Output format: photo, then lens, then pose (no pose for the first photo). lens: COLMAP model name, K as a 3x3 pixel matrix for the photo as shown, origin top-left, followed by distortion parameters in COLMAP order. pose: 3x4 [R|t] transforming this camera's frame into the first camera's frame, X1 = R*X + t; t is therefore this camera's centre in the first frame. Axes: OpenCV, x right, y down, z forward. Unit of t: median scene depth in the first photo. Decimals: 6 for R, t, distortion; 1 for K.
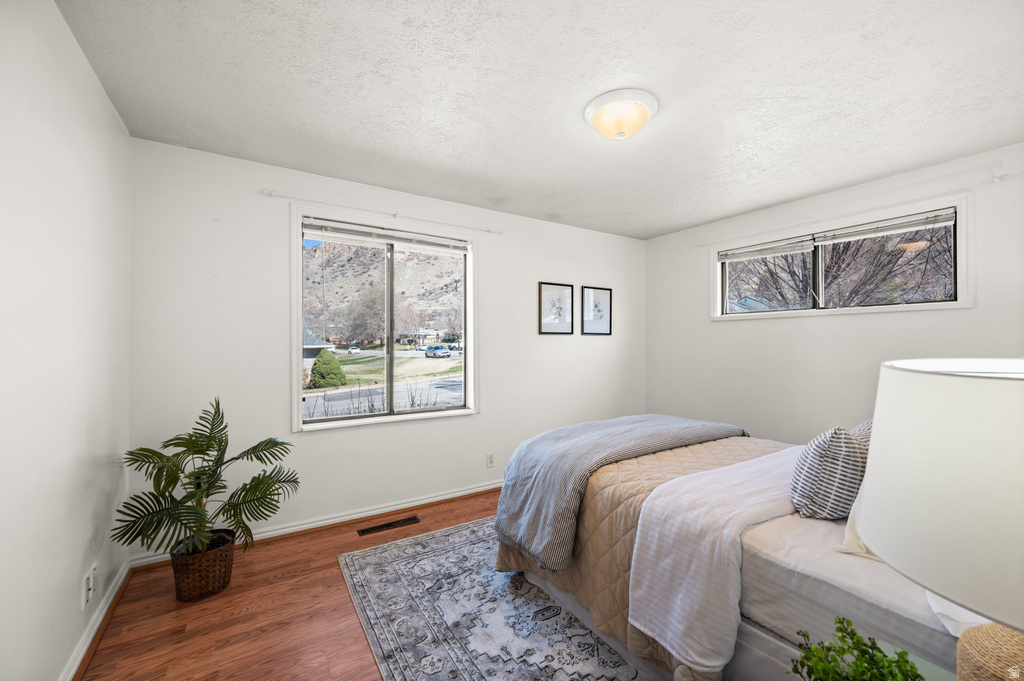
lens RADIAL K [[406.3, 0, 511.2], [0, 406.3, 342.7], [0, 0, 1]] dist [0.002367, 0.000369]
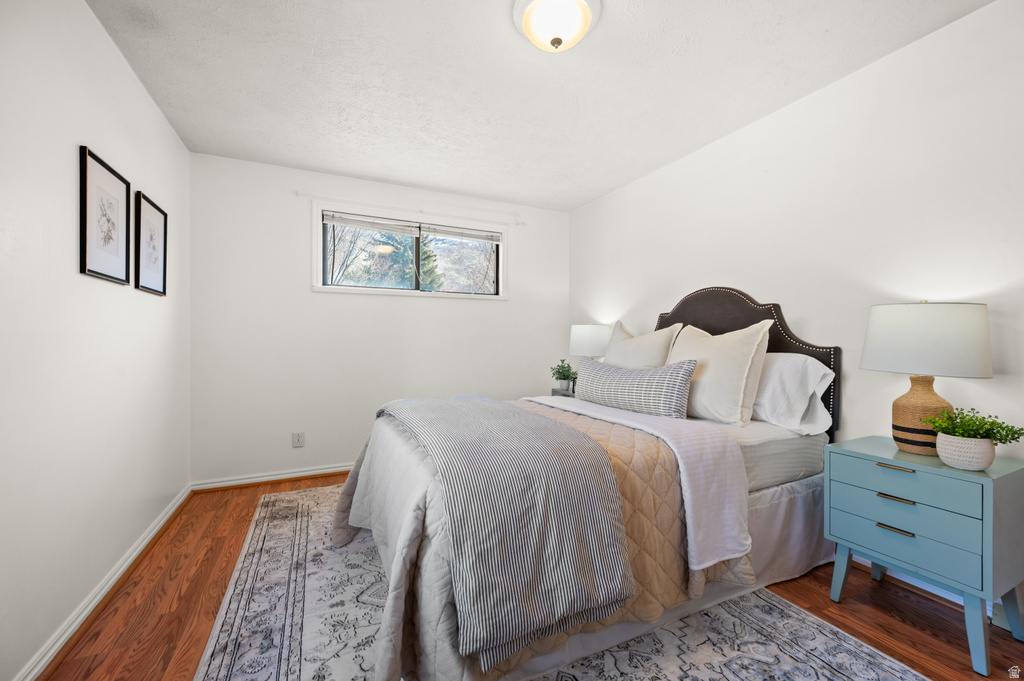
lens RADIAL K [[406.3, 0, 511.2], [0, 406.3, 342.7], [0, 0, 1]] dist [0.002367, 0.000369]
pose [[0.130025, -0.007127, 0.991485, -0.516413], [-0.004539, 0.999959, 0.007783, 0.082576], [-0.991500, -0.005513, 0.129987, 0.906002]]
